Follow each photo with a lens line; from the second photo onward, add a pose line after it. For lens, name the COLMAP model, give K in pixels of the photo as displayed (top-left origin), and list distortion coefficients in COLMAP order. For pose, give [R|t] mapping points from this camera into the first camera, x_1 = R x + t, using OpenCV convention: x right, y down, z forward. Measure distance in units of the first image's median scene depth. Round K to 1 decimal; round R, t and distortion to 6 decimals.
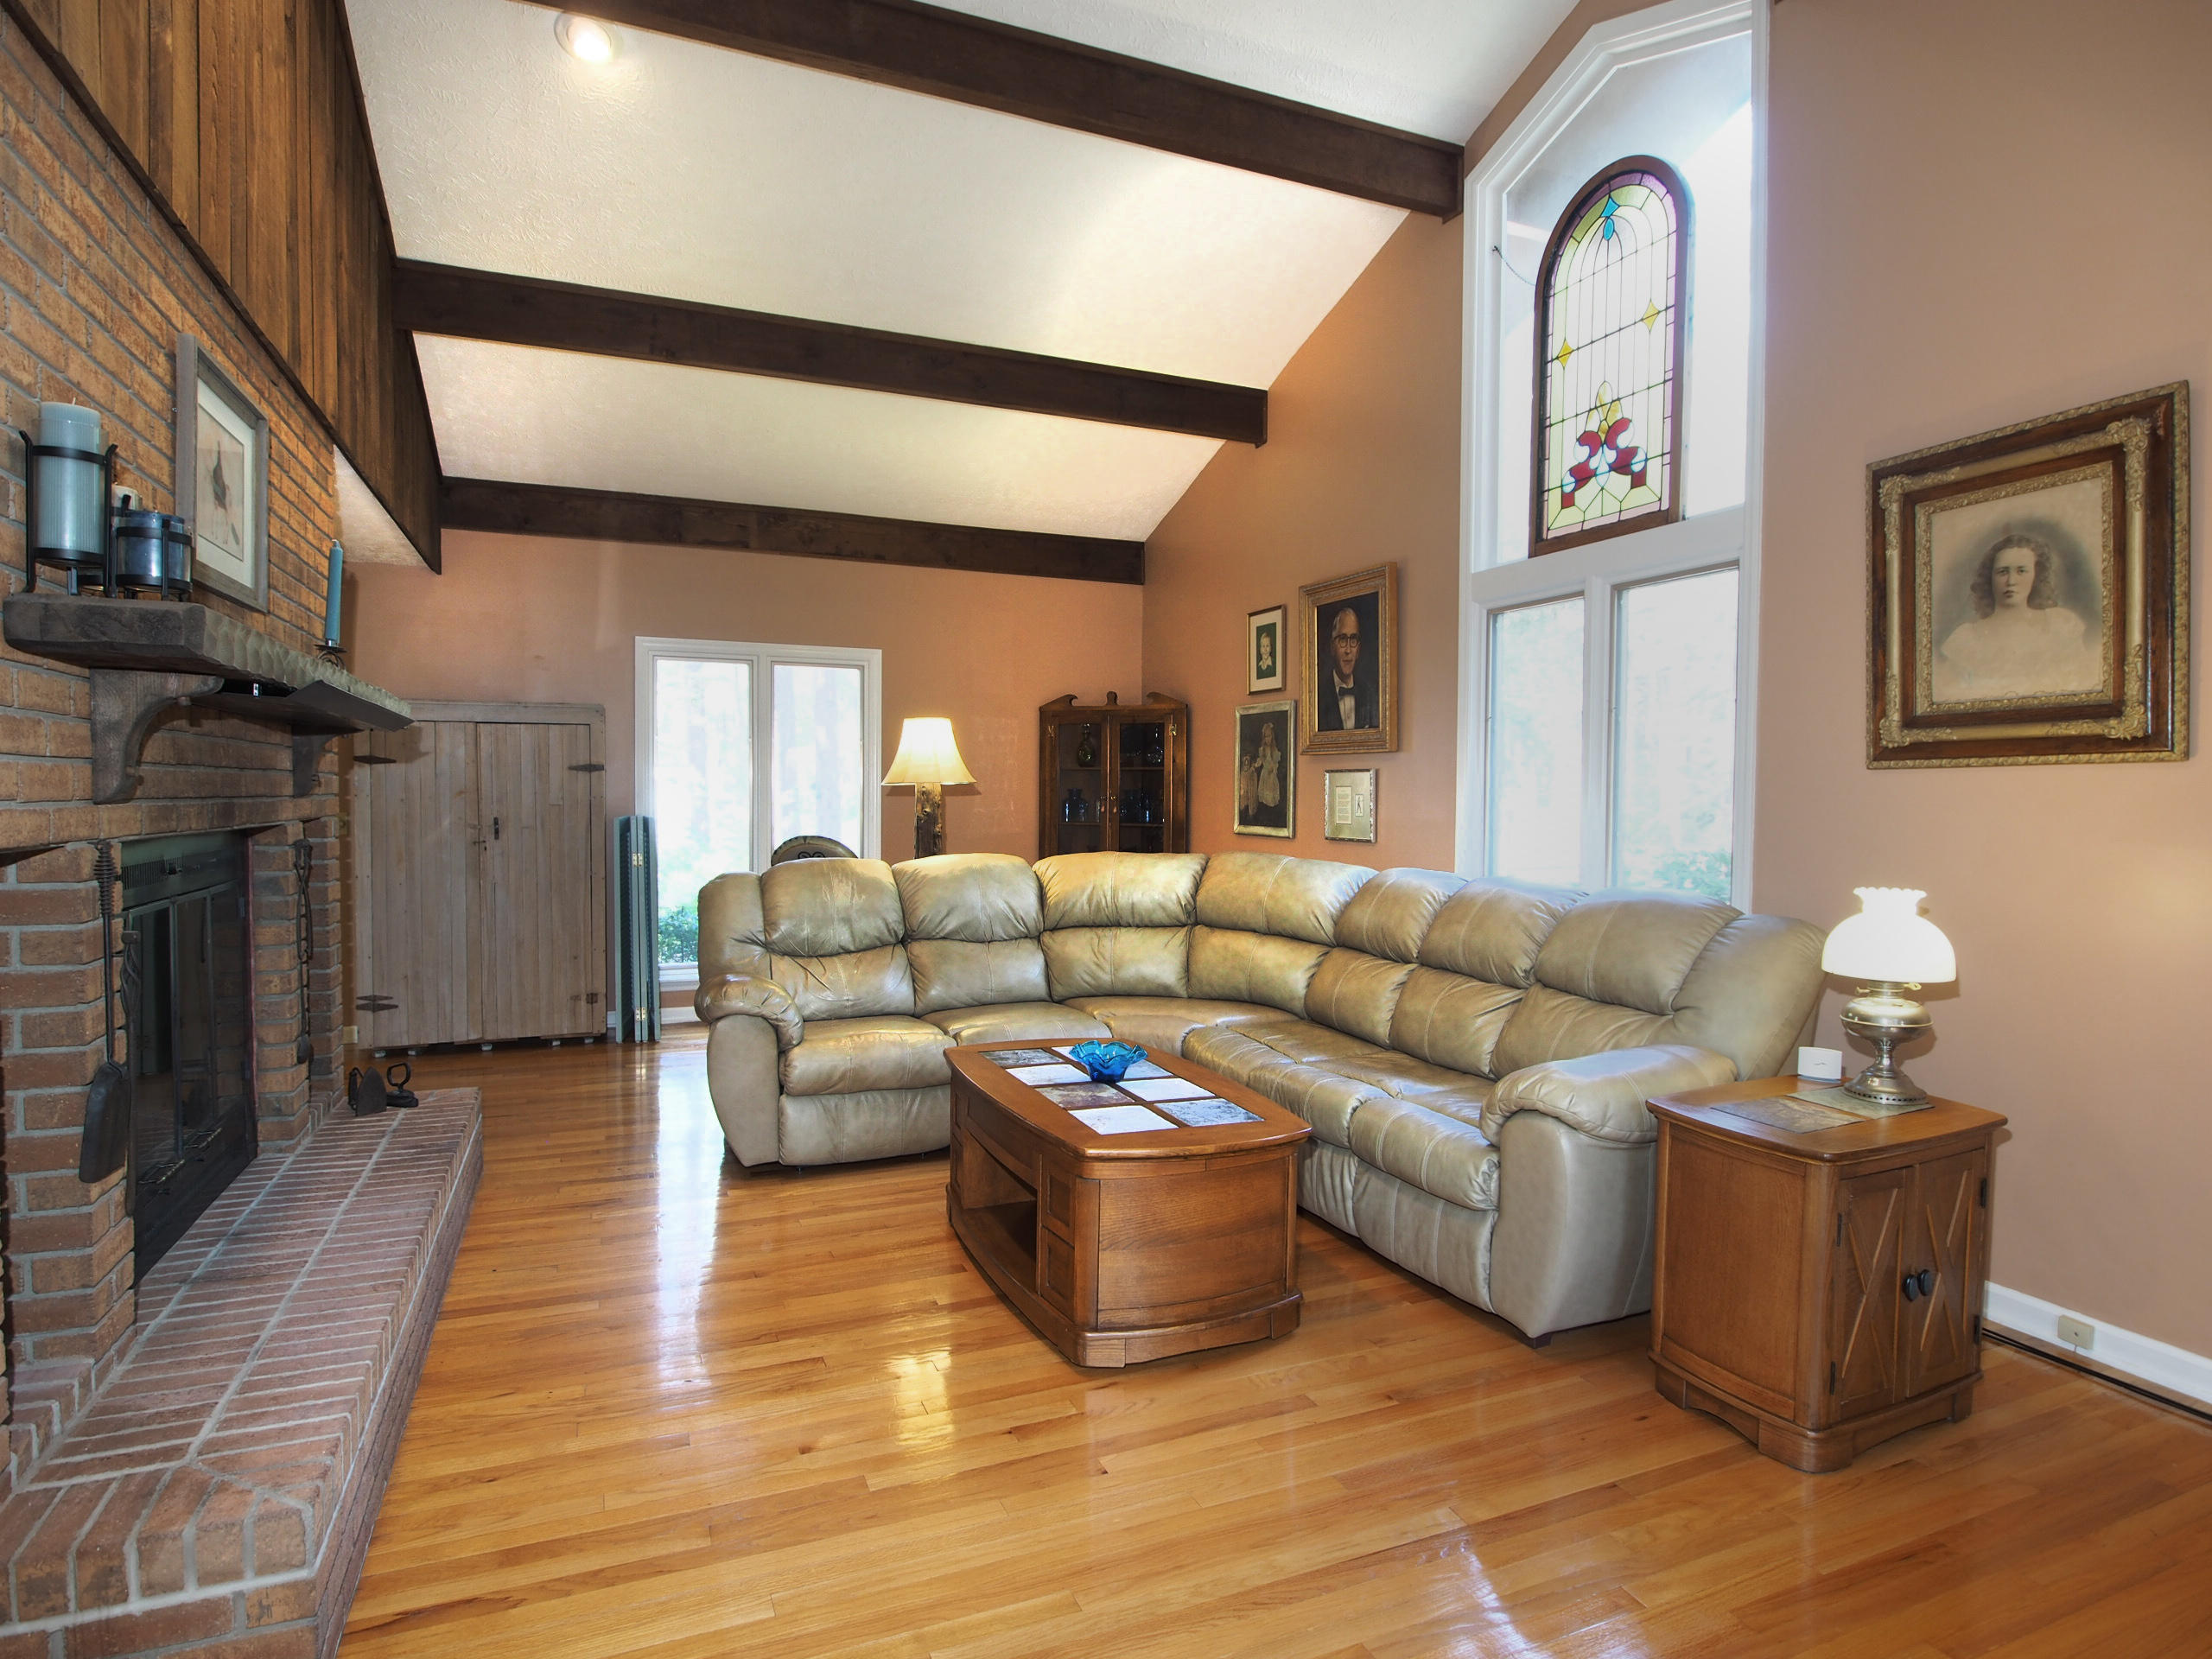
lens RADIAL K [[1194.2, 0, 1106.0], [0, 1194.2, 829.5], [0, 0, 1]] dist [-0.013228, -0.003153]
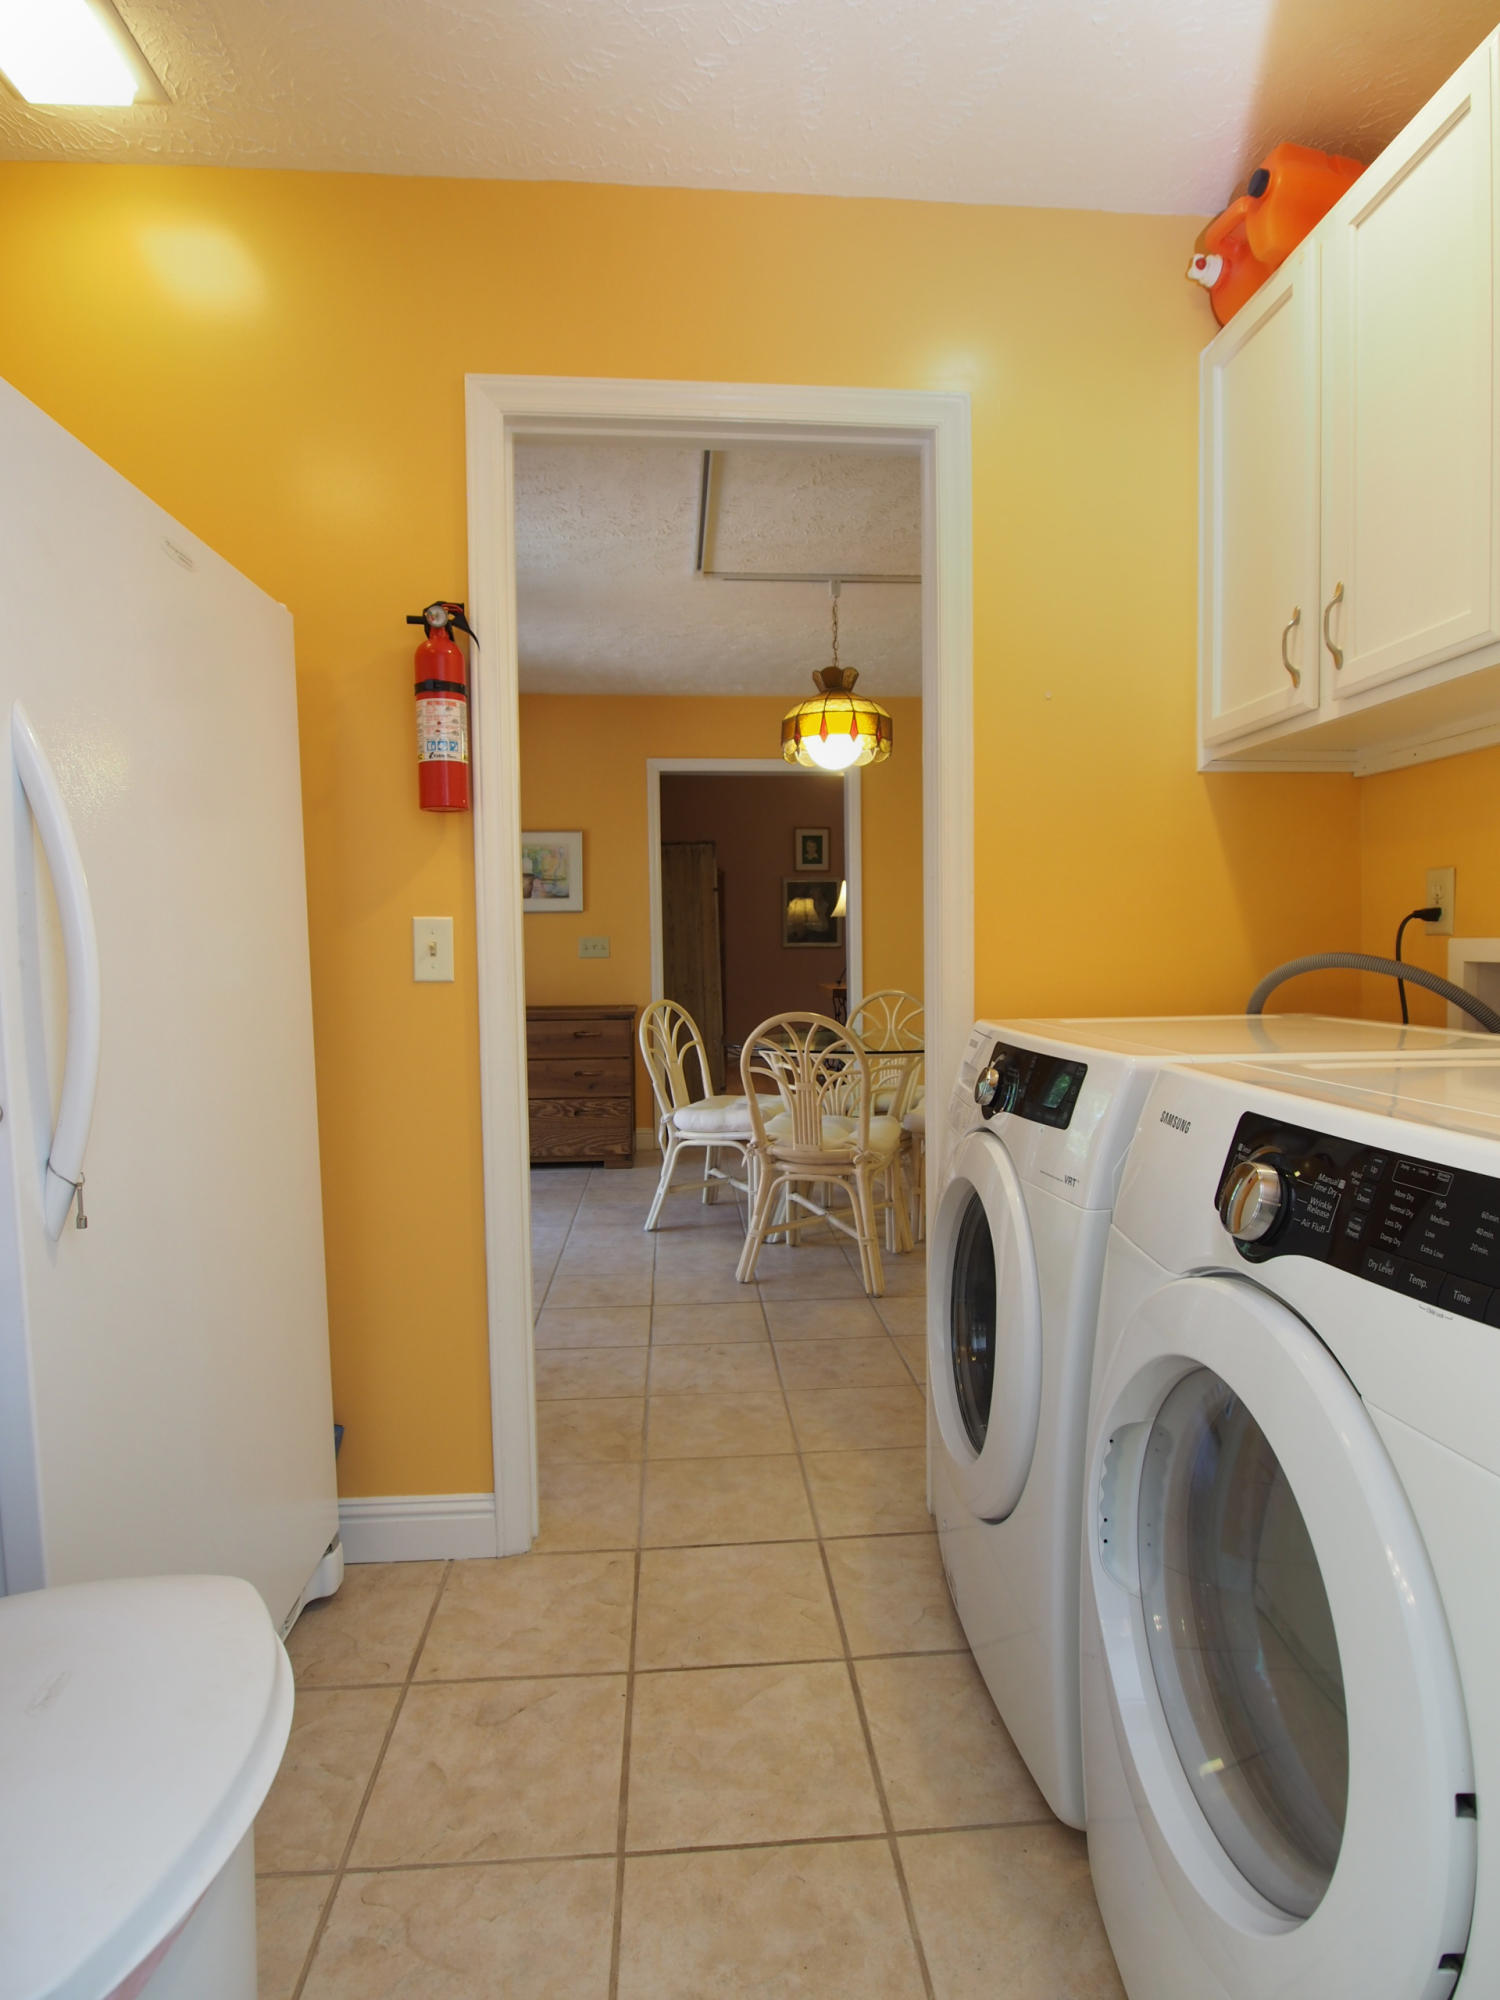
lens RADIAL K [[1079.8, 0, 755.7], [0, 1079.8, 1004.6], [0, 0, 1]] dist [-0.013228, -0.003153]
pose [[0.320138, -0.063315, 0.945253, -2.435422], [0.044773, 0.997661, 0.051661, 0.006015], [-0.946312, 0.025783, 0.322224, 0.854507]]
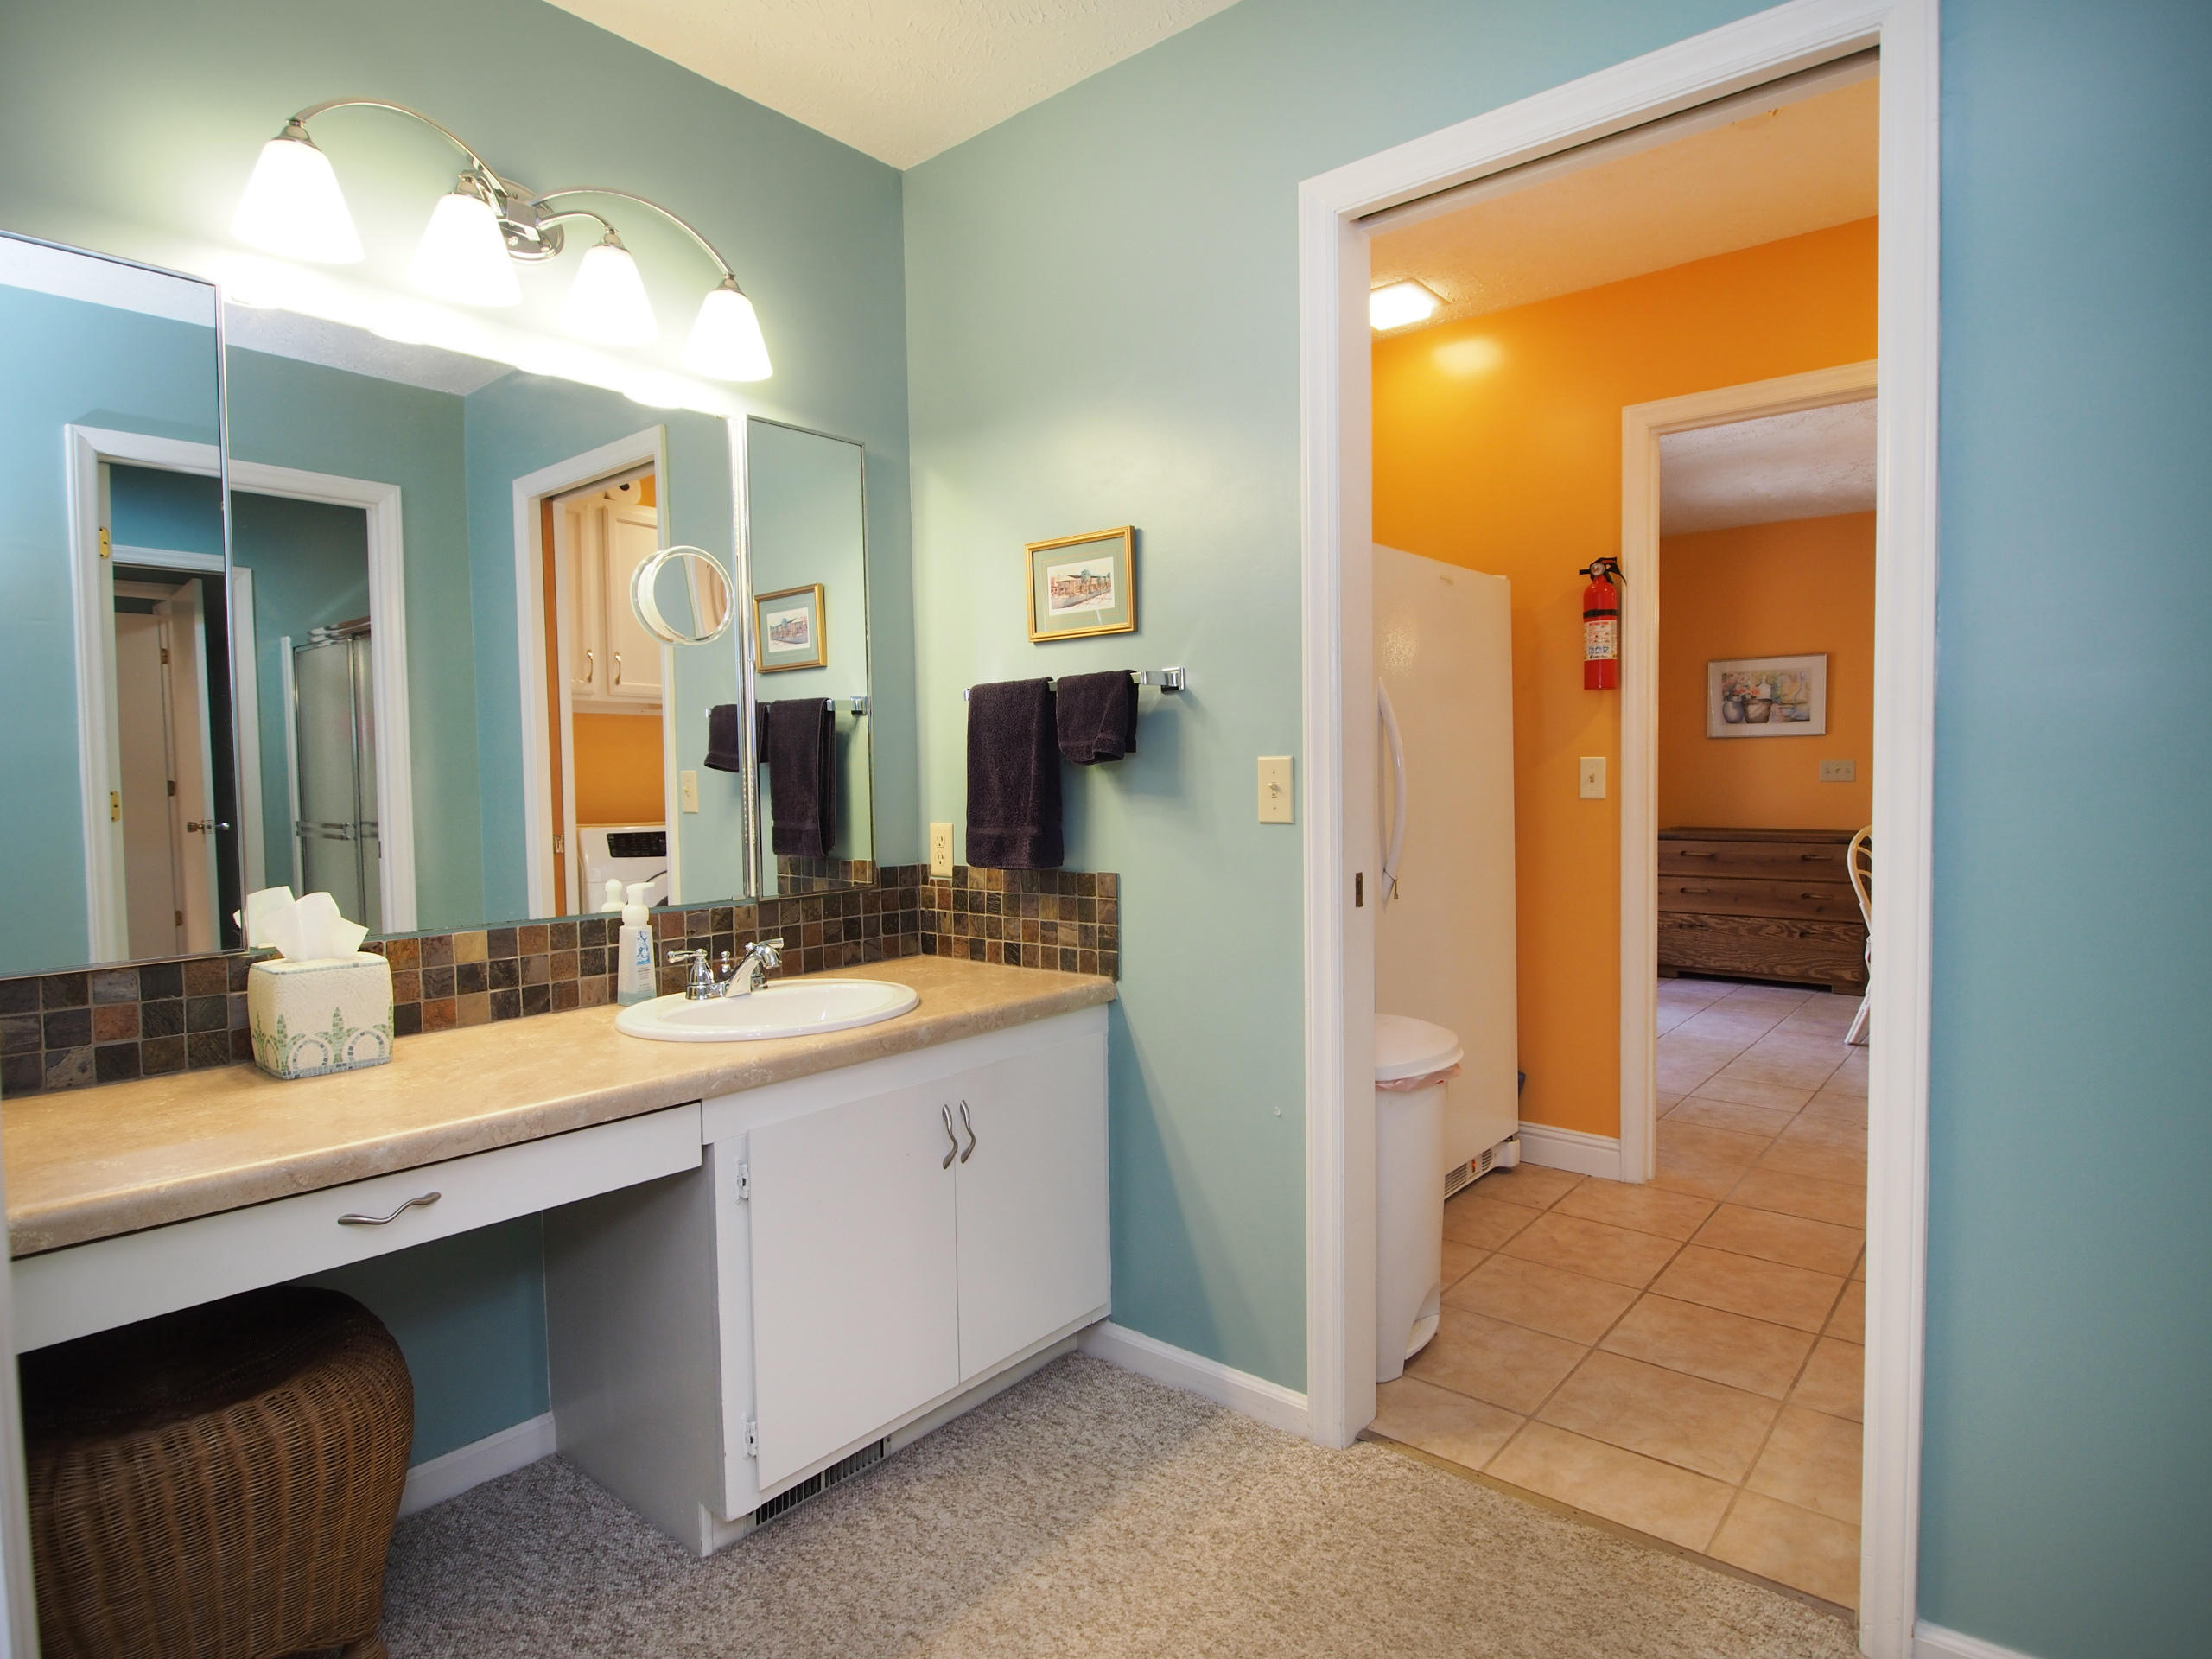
lens RADIAL K [[1194.2, 0, 1106.0], [0, 1194.2, 829.5], [0, 0, 1]] dist [-0.013228, -0.003153]
pose [[0.892173, -0.039911, 0.449926, -2.703502], [0.035180, 0.999203, 0.018876, 0.008012], [-0.450321, -0.001012, 0.892866, 0.554535]]
